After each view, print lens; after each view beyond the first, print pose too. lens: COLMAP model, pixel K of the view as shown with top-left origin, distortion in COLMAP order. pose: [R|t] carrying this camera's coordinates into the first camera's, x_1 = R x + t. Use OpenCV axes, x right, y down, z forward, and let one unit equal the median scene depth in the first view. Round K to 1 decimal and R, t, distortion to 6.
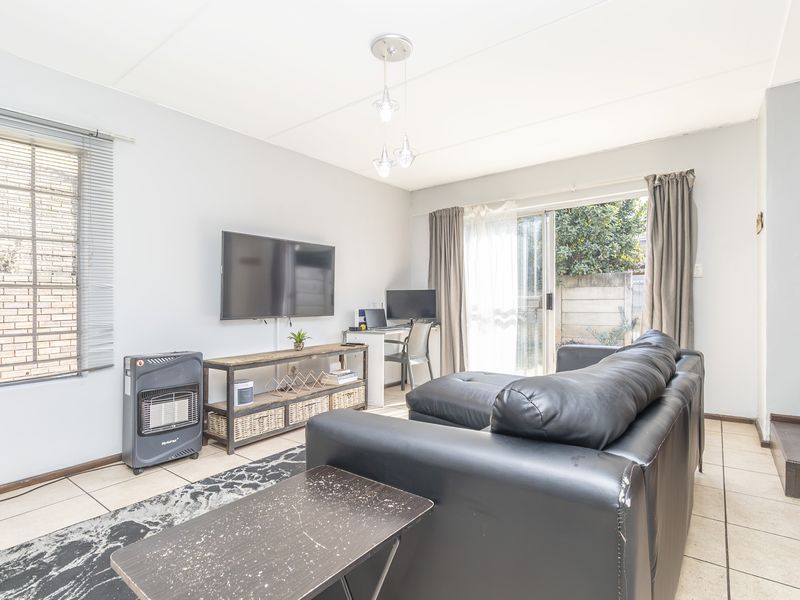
lens RADIAL K [[428.7, 0, 400.0], [0, 428.7, 300.0], [0, 0, 1]] dist [-0.000691, 0.000172]
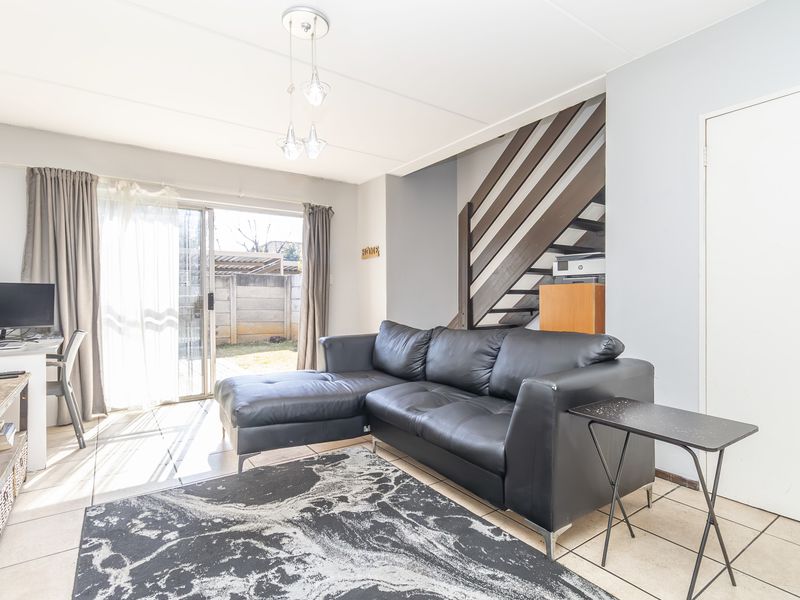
lens RADIAL K [[428.7, 0, 400.0], [0, 428.7, 300.0], [0, 0, 1]] dist [-0.000691, 0.000172]
pose [[0.297312, 0.008684, 0.954741, -0.439351], [-0.004981, 0.999959, -0.007545, 0.005590], [-0.954767, -0.002512, 0.297343, 0.282262]]
